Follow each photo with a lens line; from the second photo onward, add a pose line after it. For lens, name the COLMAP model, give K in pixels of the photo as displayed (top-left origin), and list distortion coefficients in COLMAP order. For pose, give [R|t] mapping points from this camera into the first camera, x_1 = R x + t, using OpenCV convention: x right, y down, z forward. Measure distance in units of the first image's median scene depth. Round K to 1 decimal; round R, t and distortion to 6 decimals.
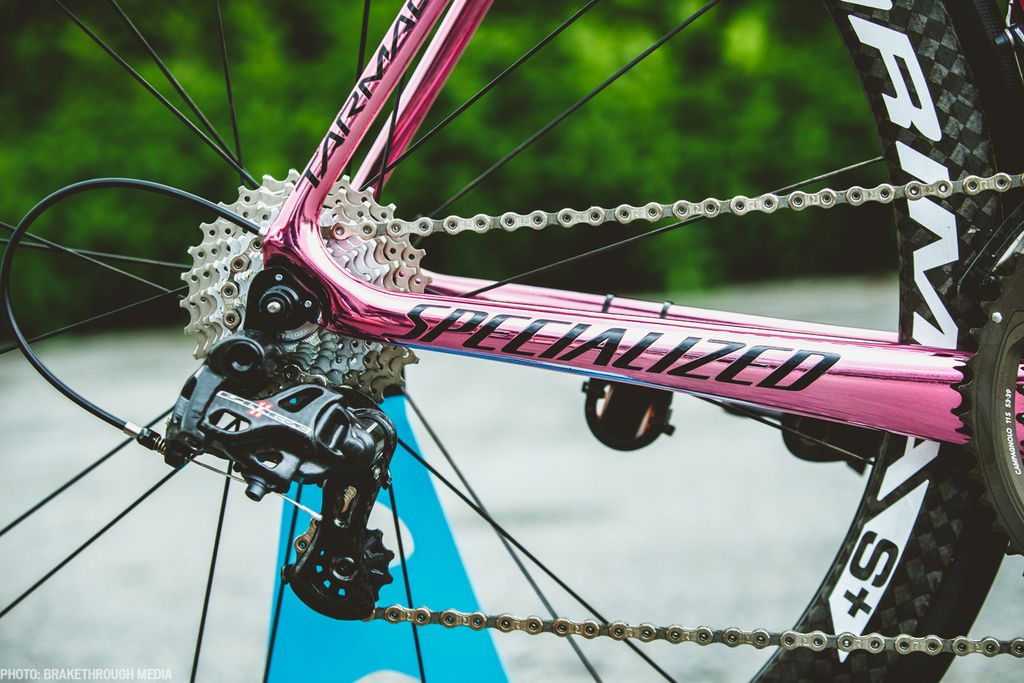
lens RADIAL K [[2099.4, 0, 511.6], [0, 2099.4, 341.8], [0, 0, 1]] dist [-0.021386, 0.000000]
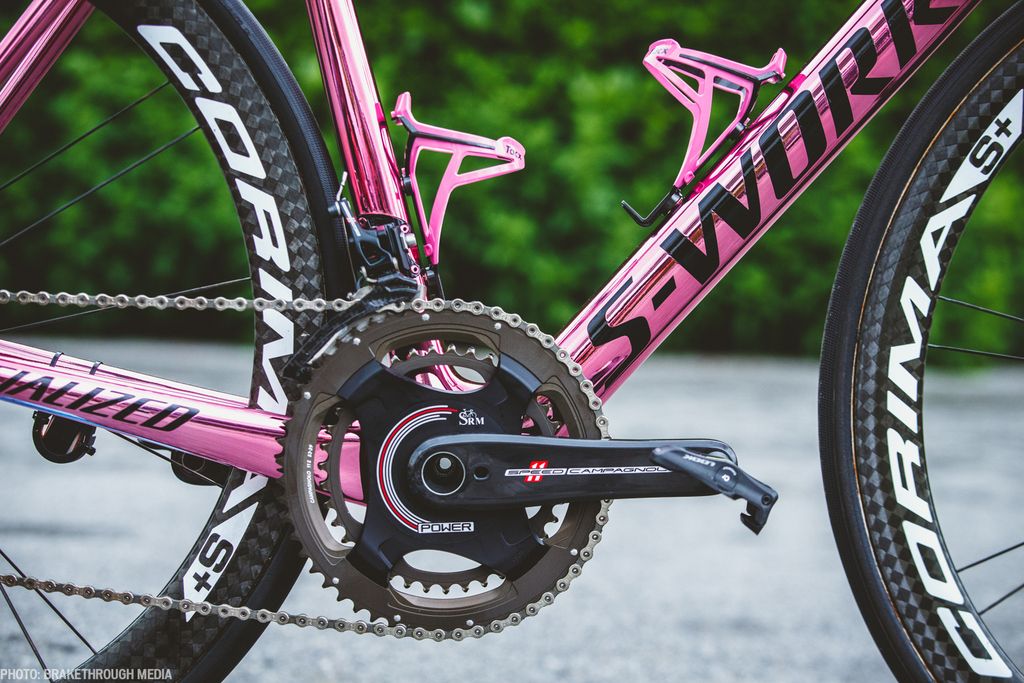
lens RADIAL K [[2484.3, 0, 512.8], [0, 2484.3, 342.8], [0, 0, 1]] dist [-0.150552, 0.000000]
pose [[0.985630, 0.105178, 0.132175, 0.135041], [-0.102549, 0.994373, -0.026563, -0.016533], [-0.134225, 0.012627, 0.990870, -0.732221]]
